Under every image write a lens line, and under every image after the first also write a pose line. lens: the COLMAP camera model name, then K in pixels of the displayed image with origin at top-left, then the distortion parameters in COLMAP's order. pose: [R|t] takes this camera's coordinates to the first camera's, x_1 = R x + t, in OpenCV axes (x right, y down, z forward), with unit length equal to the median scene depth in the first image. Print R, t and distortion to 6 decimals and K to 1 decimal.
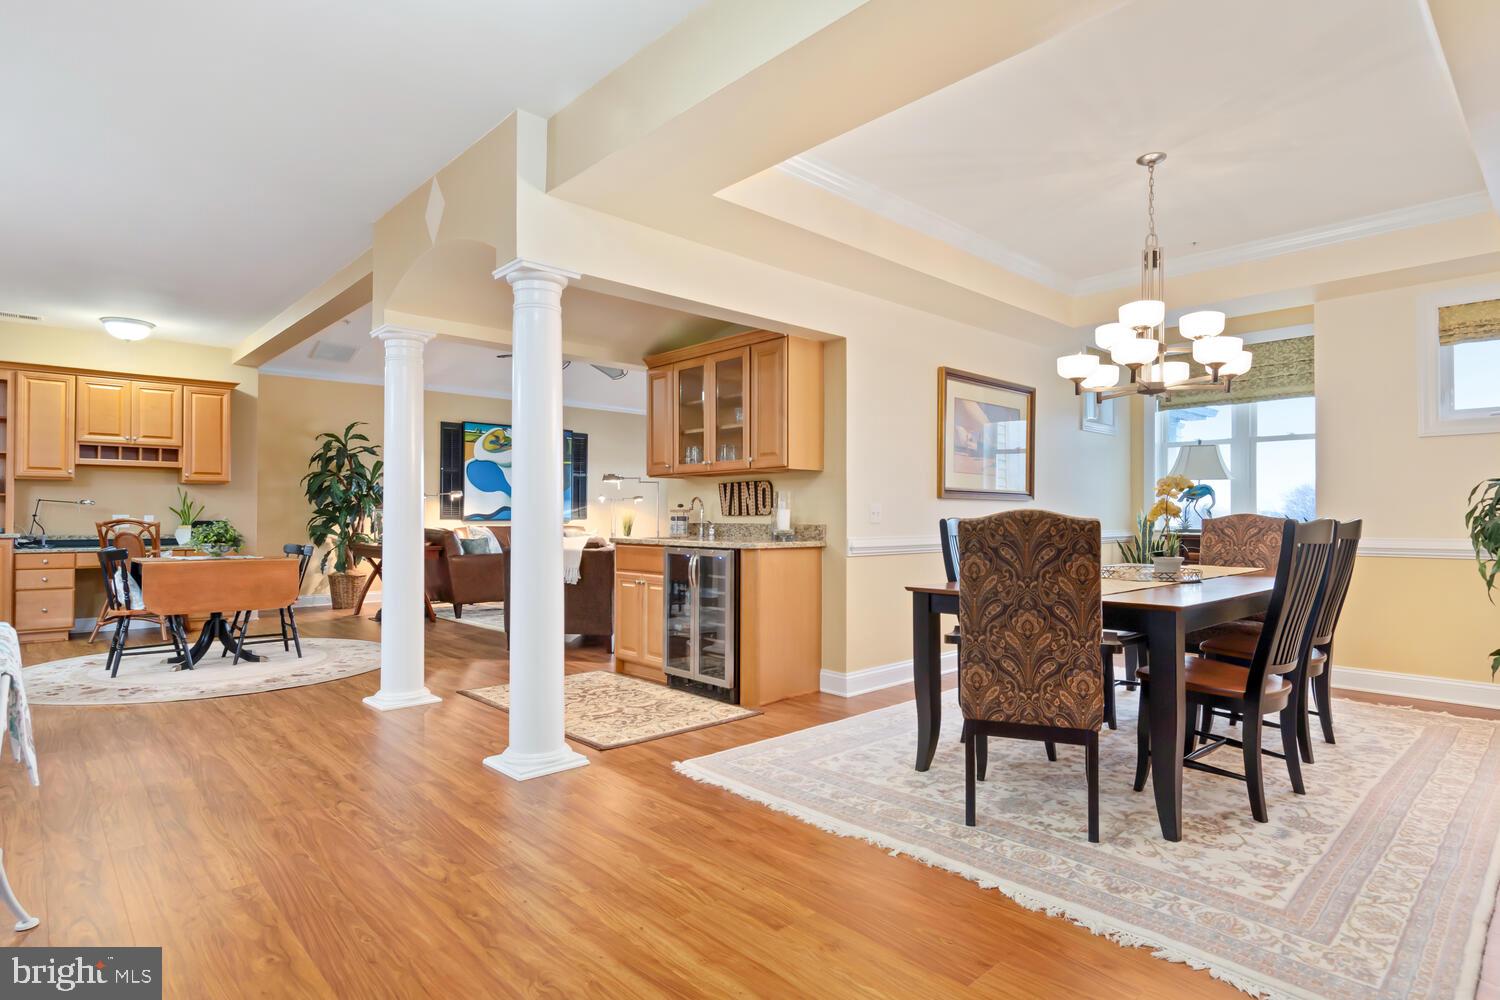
lens RADIAL K [[791.0, 0, 757.9], [0, 791.0, 505.6], [0, 0, 1]] dist [0.013946, -0.008783]
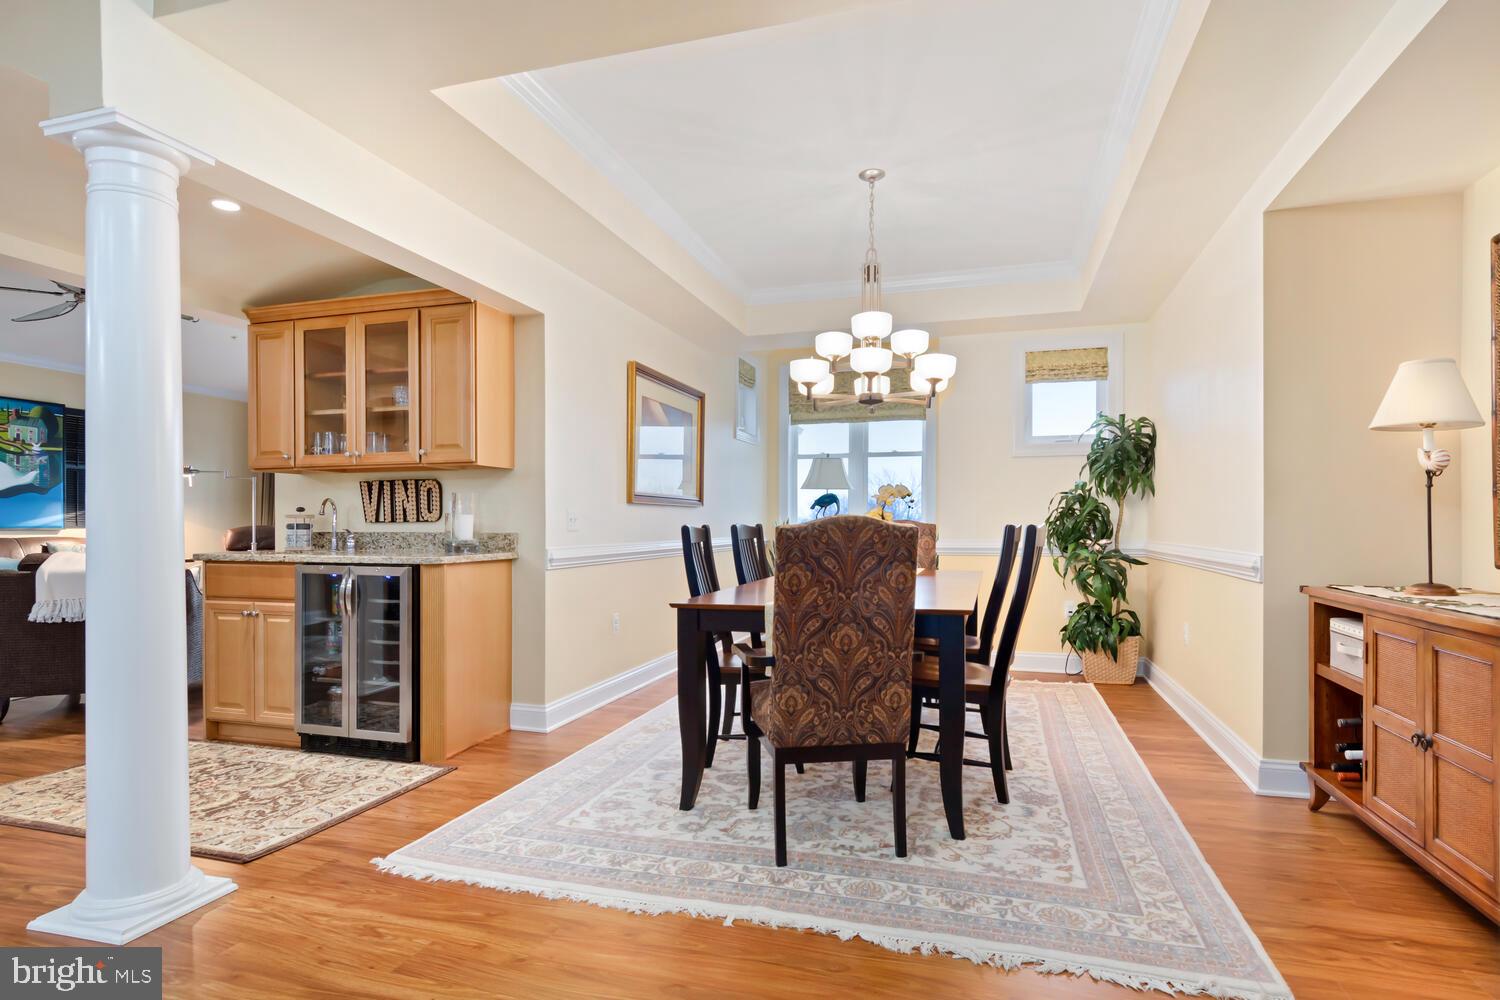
lens RADIAL K [[791.0, 0, 754.5], [0, 791.0, 526.2], [0, 0, 1]] dist [0.013946, -0.008783]
pose [[0.866930, -0.004358, 0.498411, -0.150442], [-0.004527, 0.999852, 0.016616, 0.002189], [-0.498410, -0.016661, 0.866781, 0.176455]]
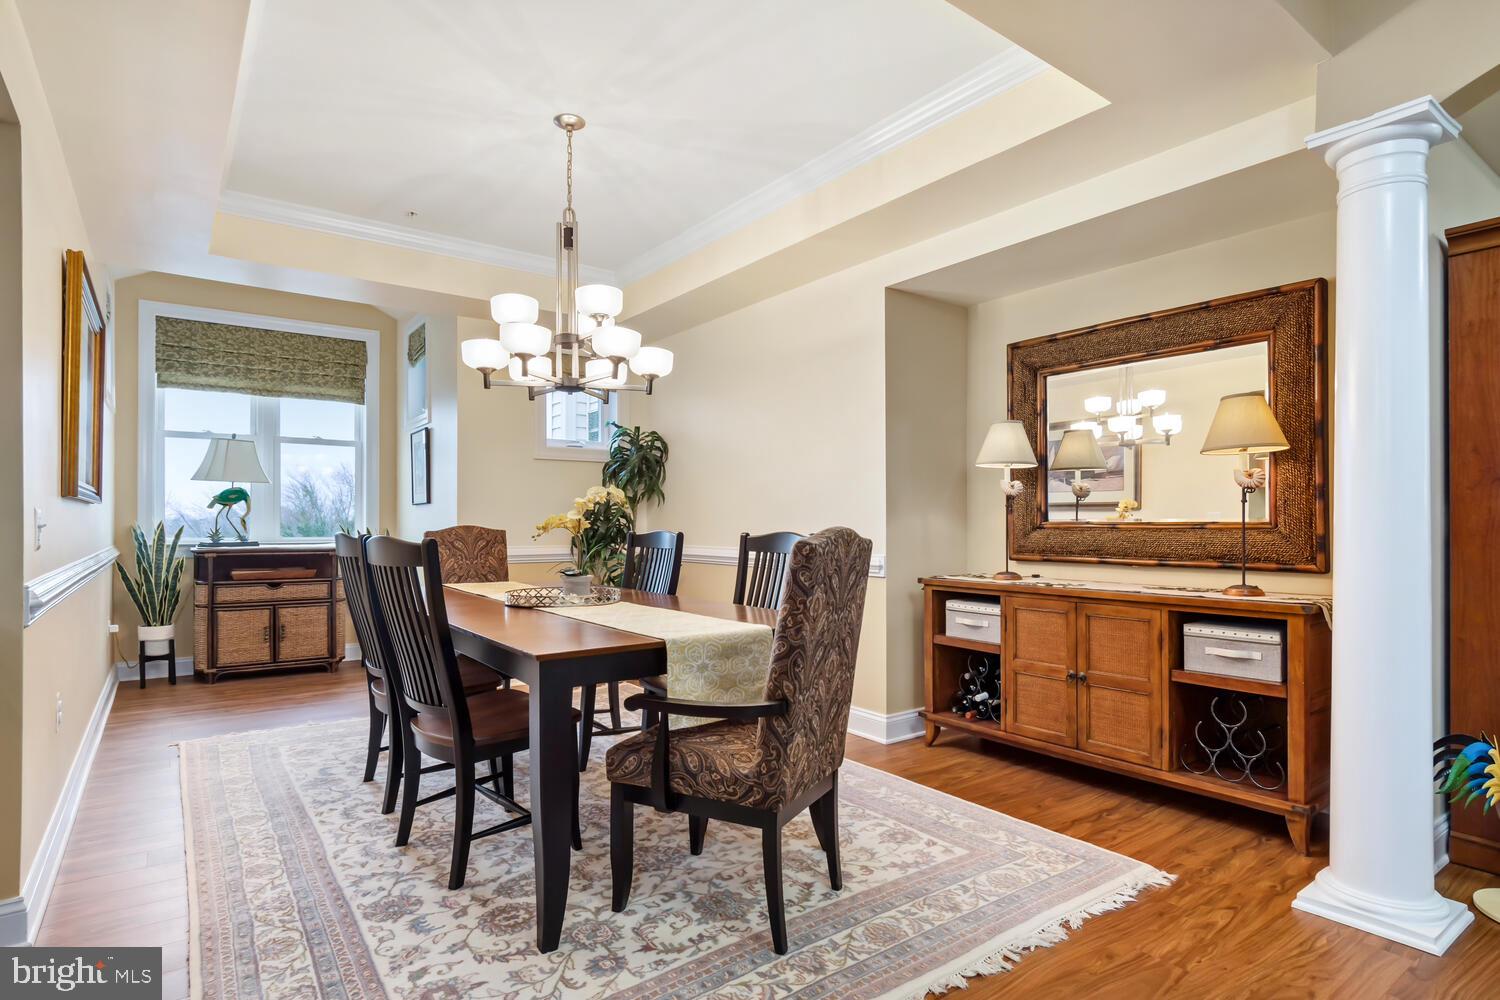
lens RADIAL K [[791.0, 0, 753.7], [0, 791.0, 513.5], [0, 0, 1]] dist [0.013946, -0.008783]
pose [[0.118594, 0.011525, 0.992876, -0.348451], [-0.013966, 0.999853, -0.009937, 0.000799], [-0.992845, -0.012688, 0.118737, 0.690716]]
